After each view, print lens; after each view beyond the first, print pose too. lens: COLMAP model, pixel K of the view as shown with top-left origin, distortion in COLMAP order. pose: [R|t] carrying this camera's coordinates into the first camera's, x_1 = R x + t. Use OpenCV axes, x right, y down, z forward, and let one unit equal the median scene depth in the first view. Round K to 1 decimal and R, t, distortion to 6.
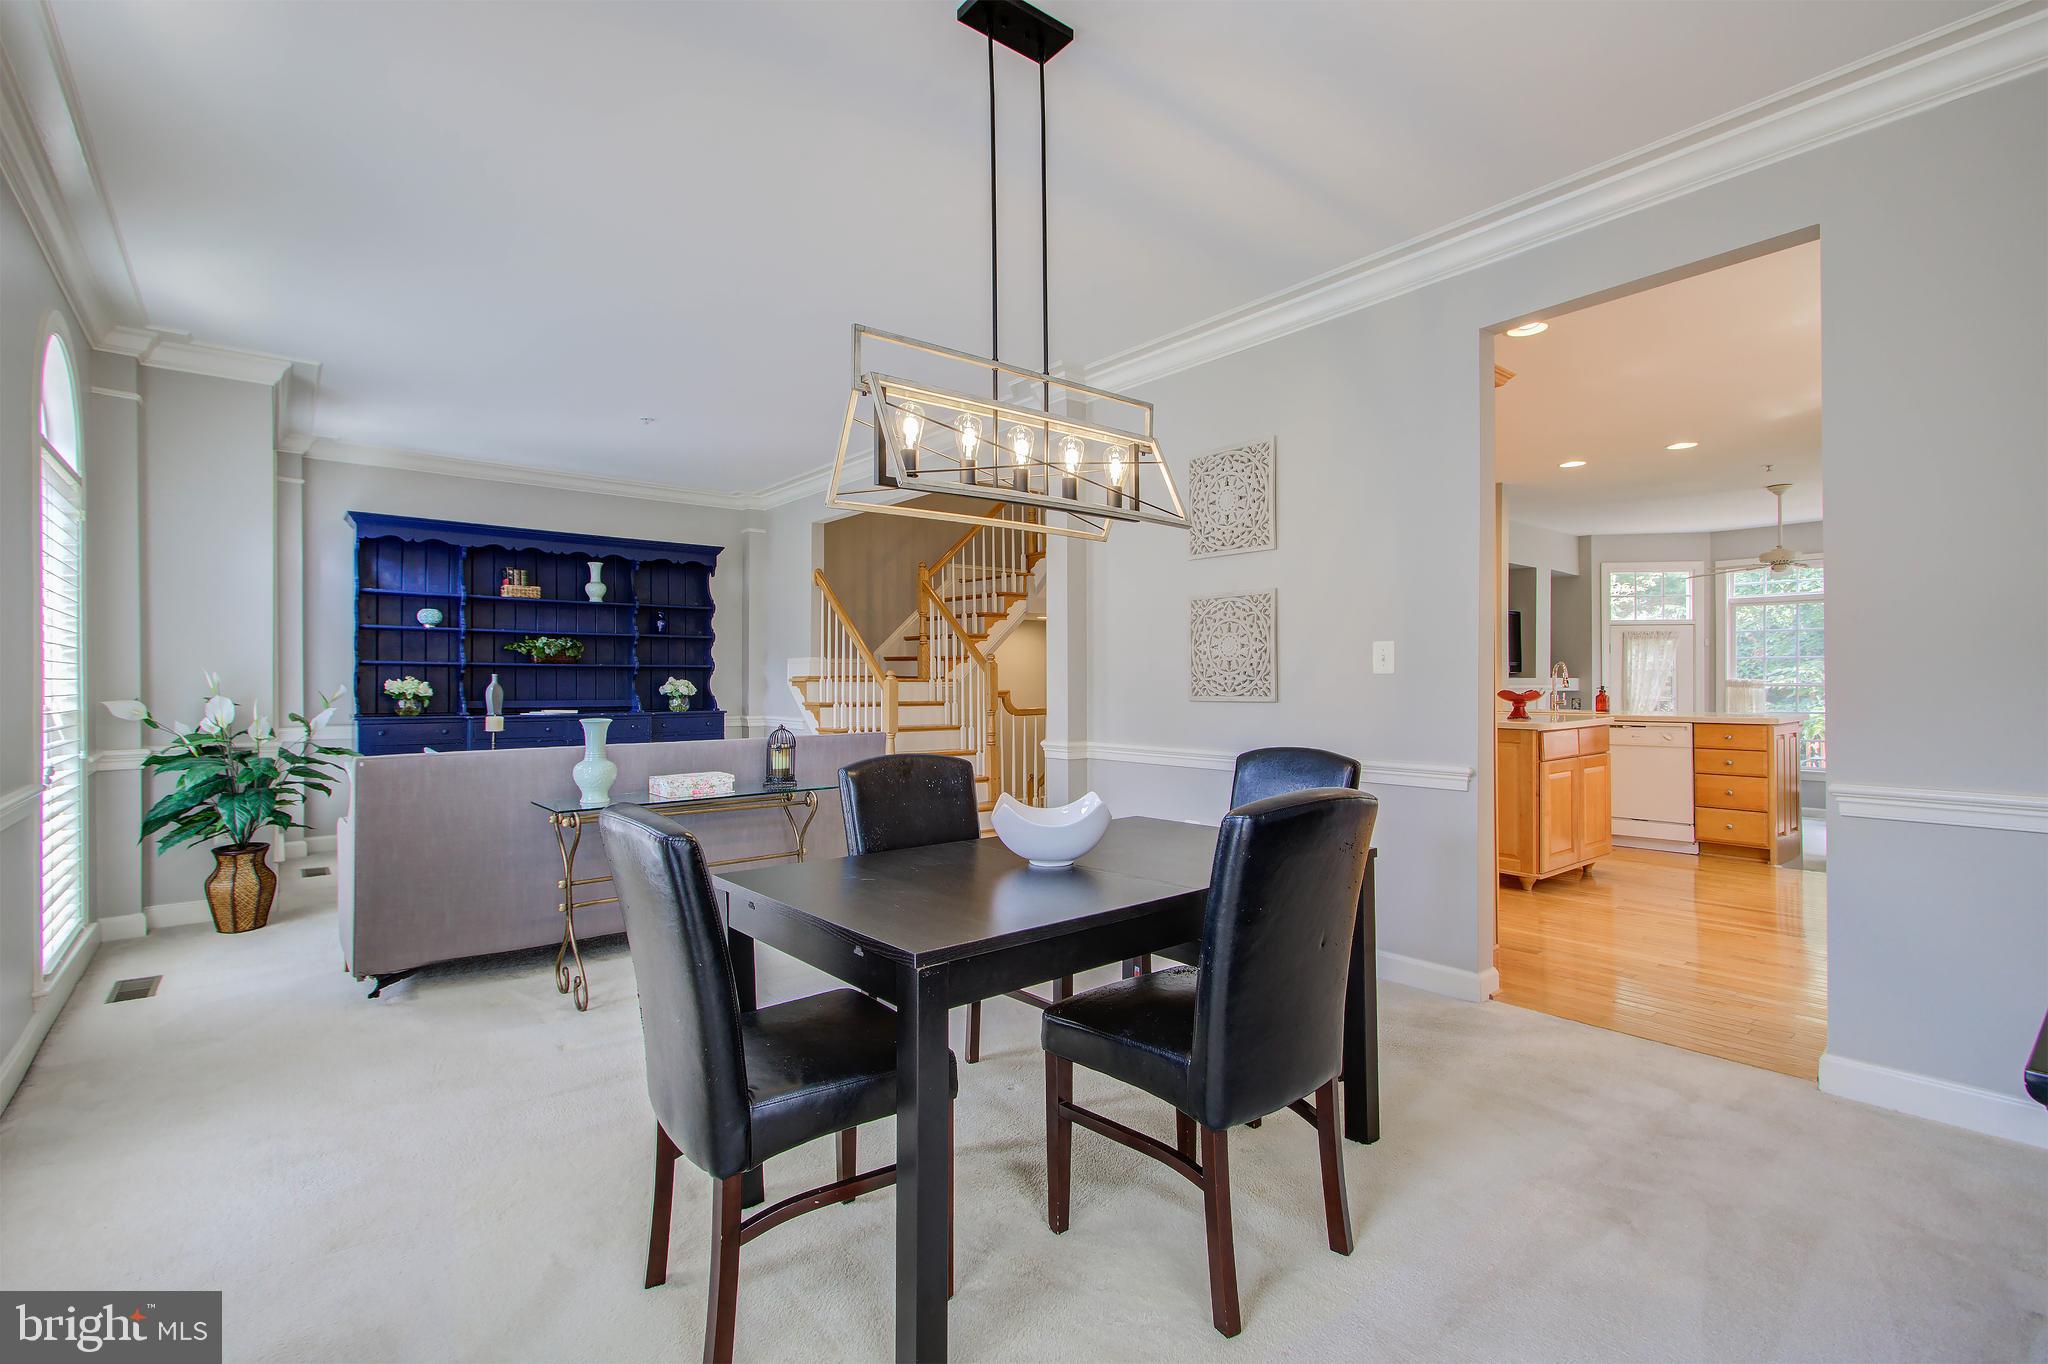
lens RADIAL K [[919.1, 0, 1040.6], [0, 919.1, 673.7], [0, 0, 1]] dist [-0.002672, 0.003656]
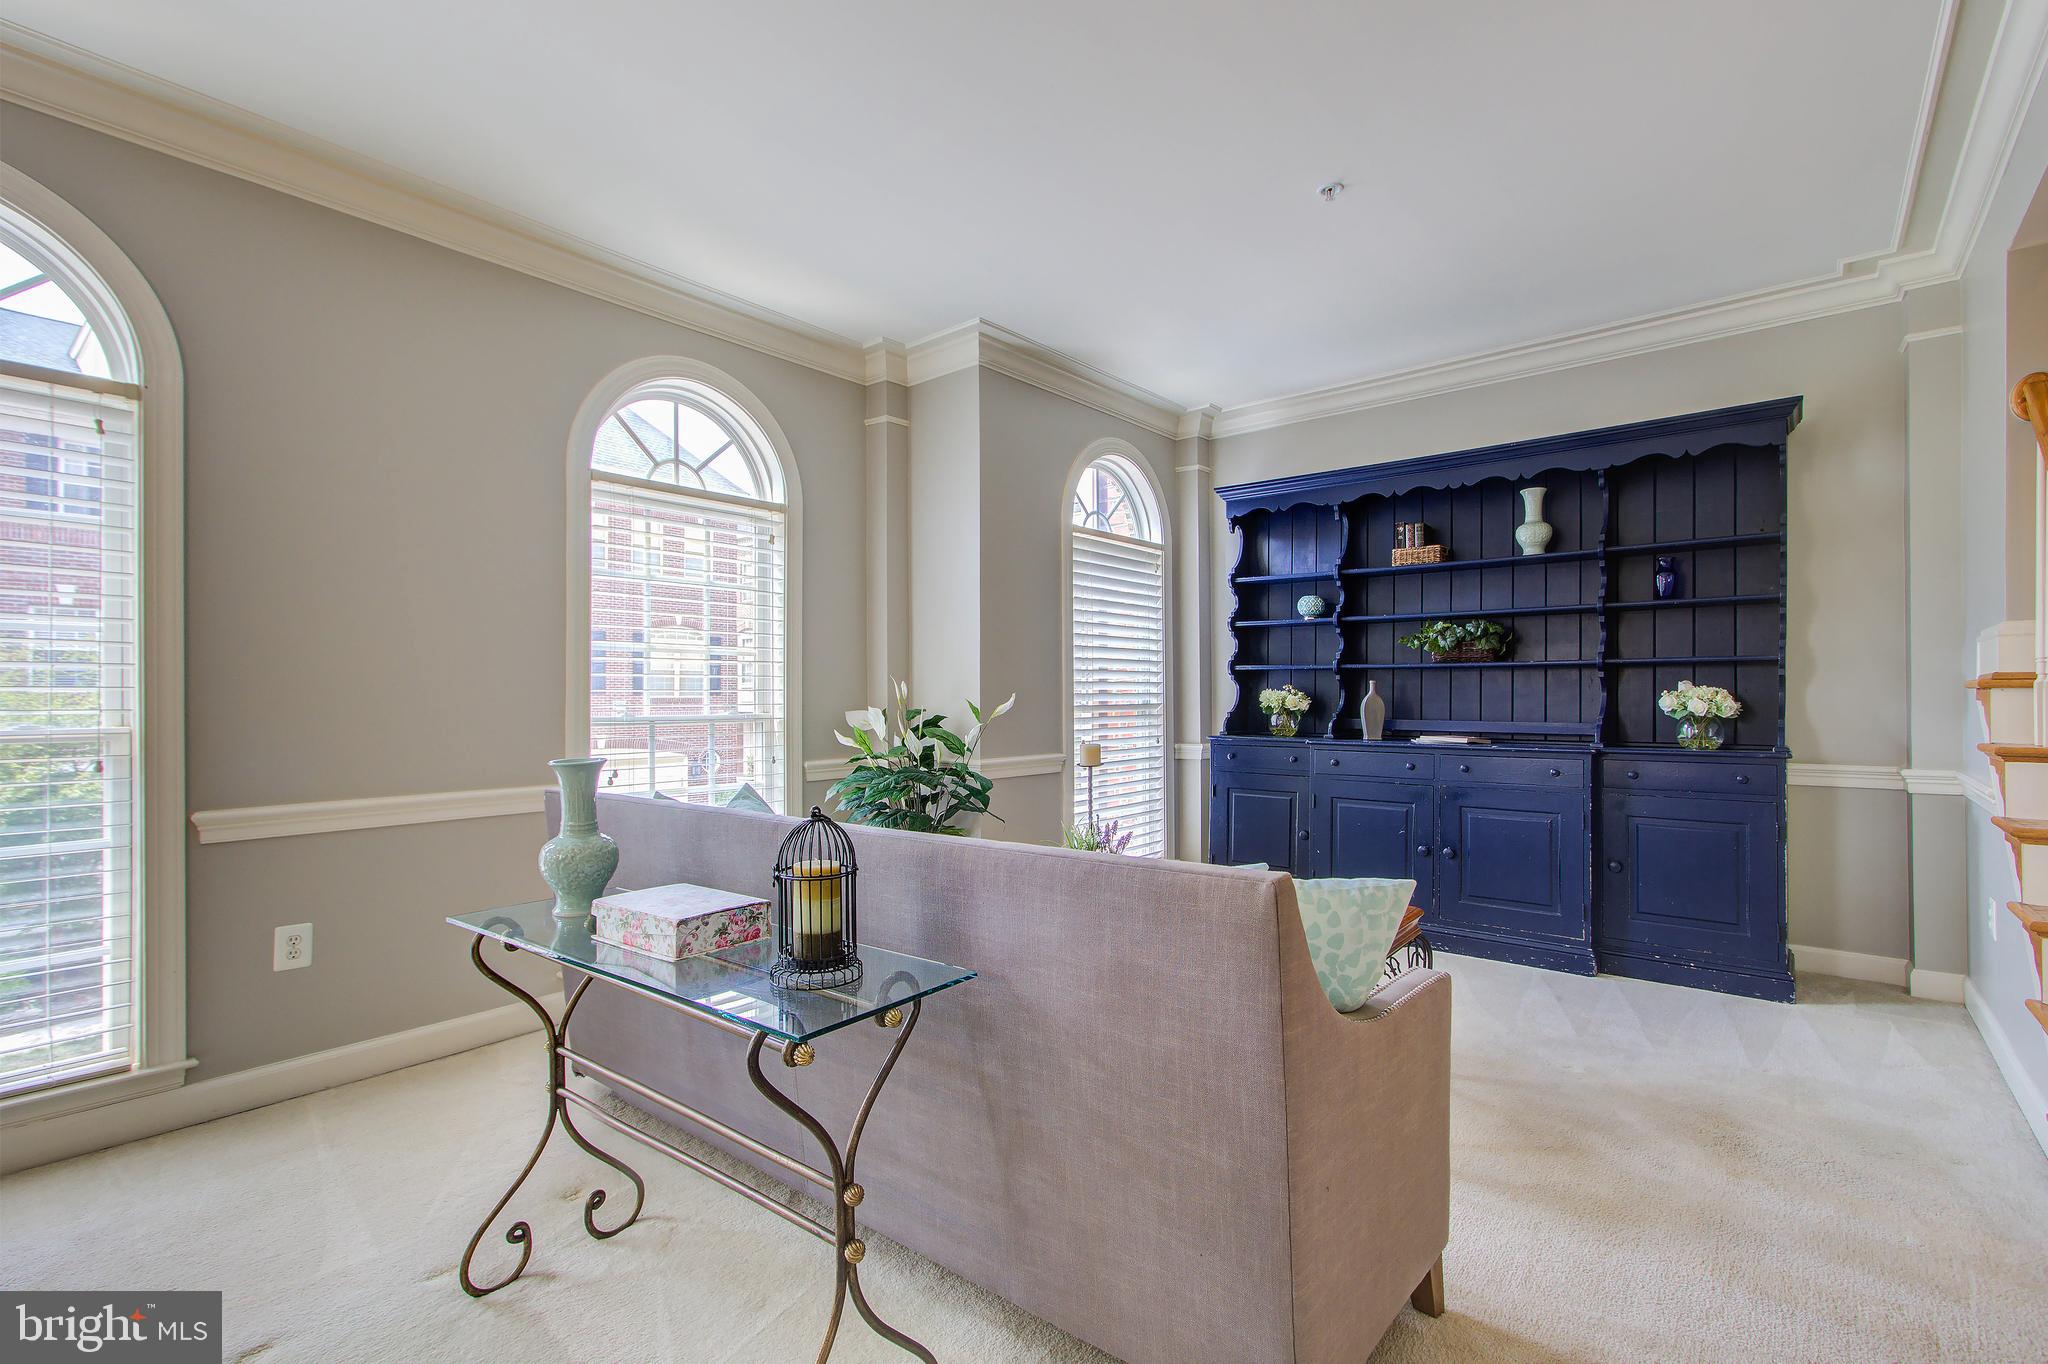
lens RADIAL K [[919.1, 0, 1012.1], [0, 919.1, 686.5], [0, 0, 1]] dist [-0.002672, 0.003656]
pose [[0.169827, -0.010908, -0.985414, 0.046881], [0.007271, 0.999925, -0.009815, 0.010874], [0.985447, -0.005498, 0.169893, 0.647669]]
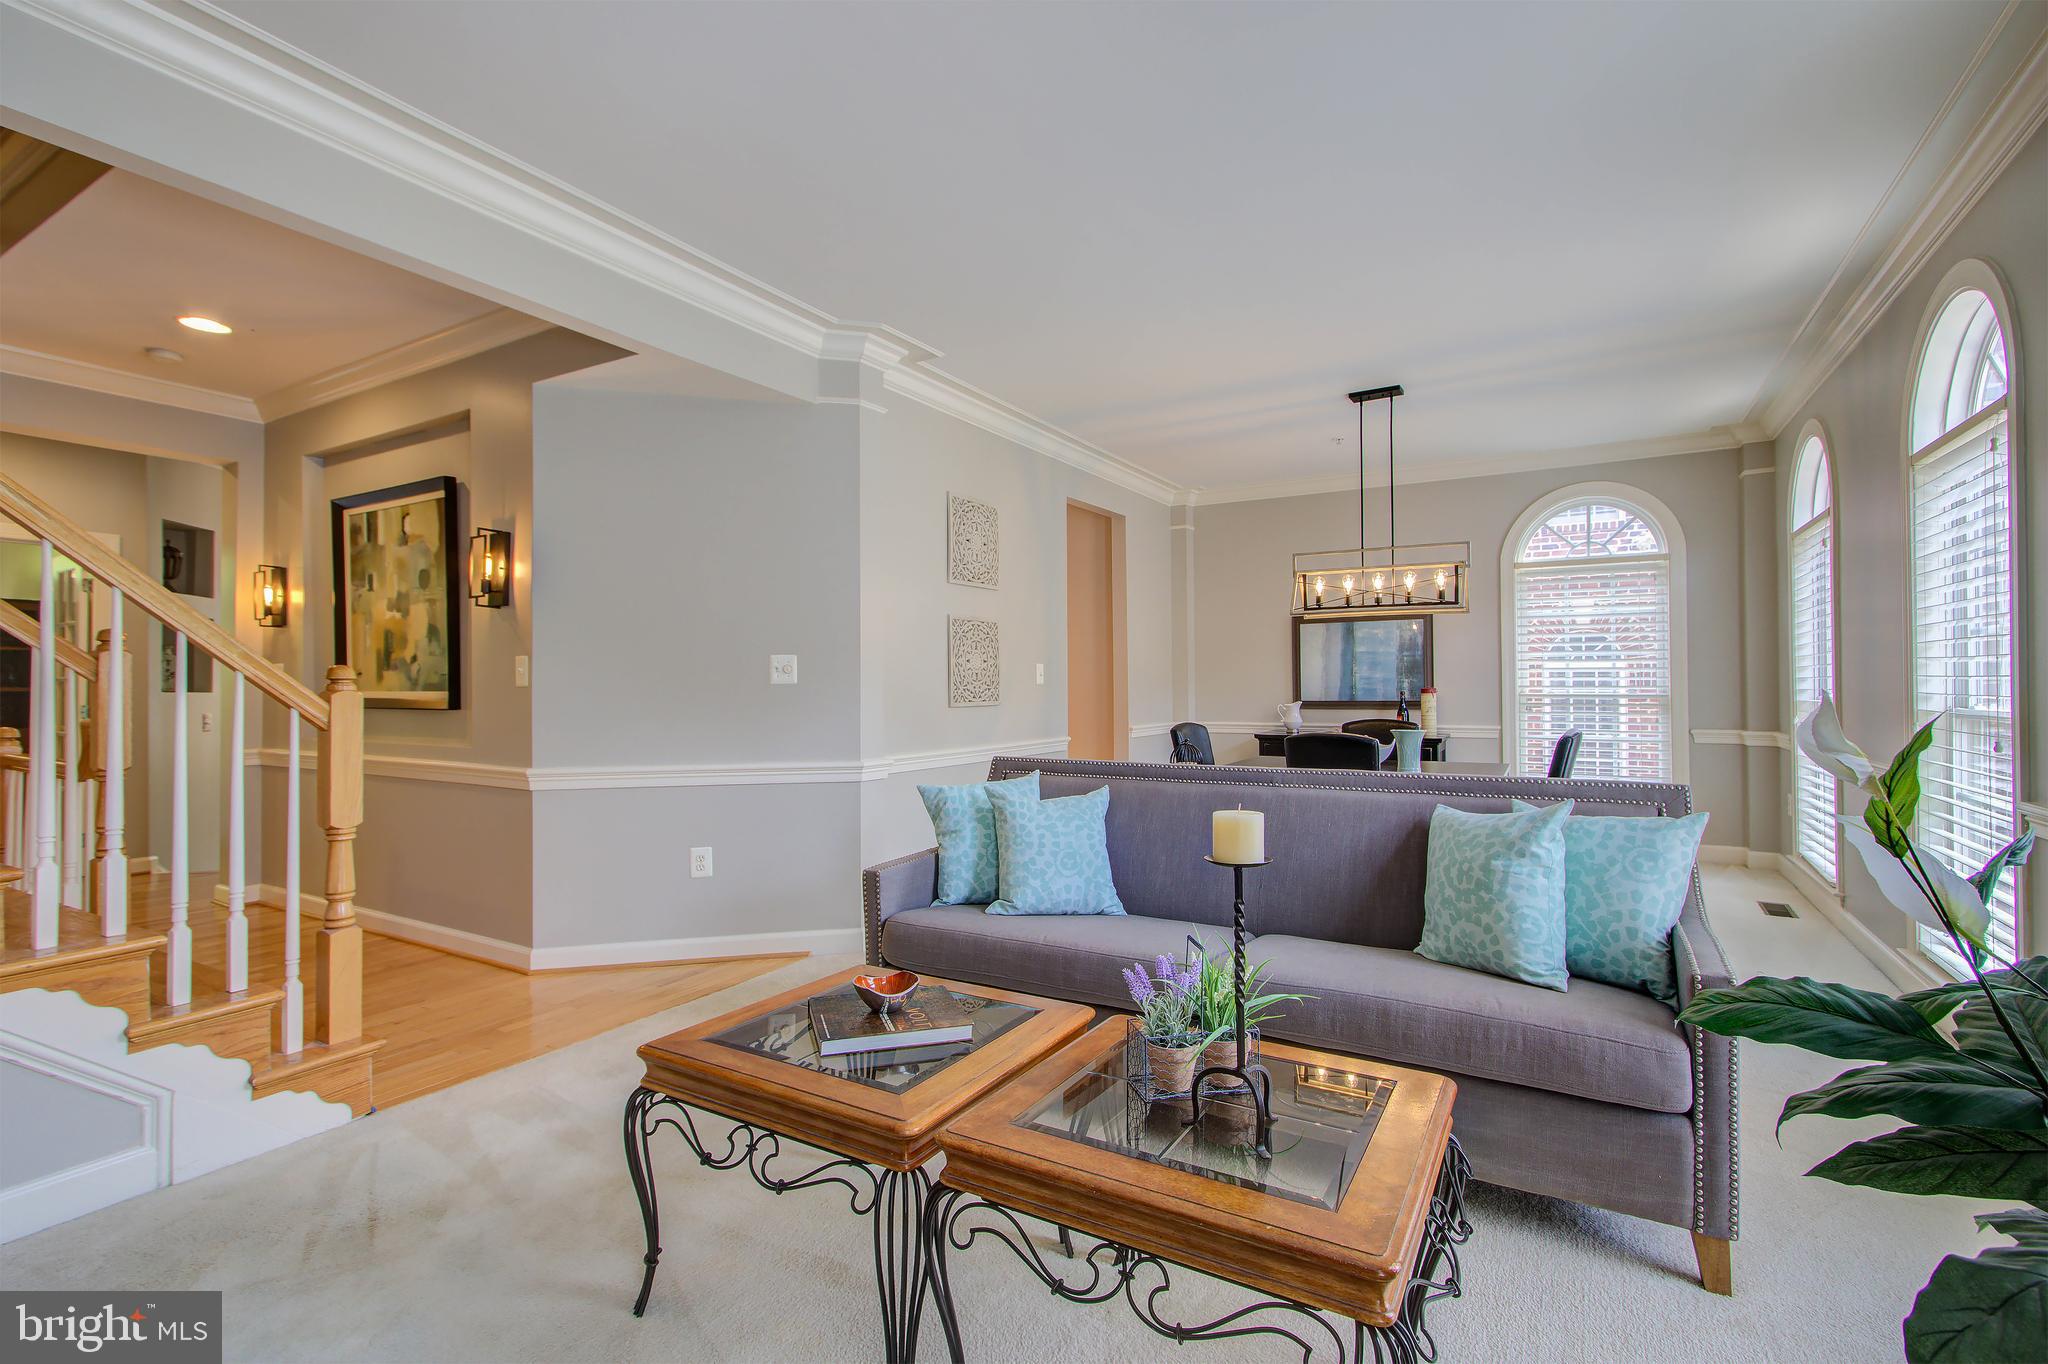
lens RADIAL K [[919.1, 0, 976.4], [0, 919.1, 684.6], [0, 0, 1]] dist [-0.002672, 0.003656]
pose [[-0.309760, 0.011142, 0.950749, -0.629992], [0.004240, 0.999938, -0.010337, 0.009510], [-0.950805, 0.000829, -0.309788, 0.896654]]
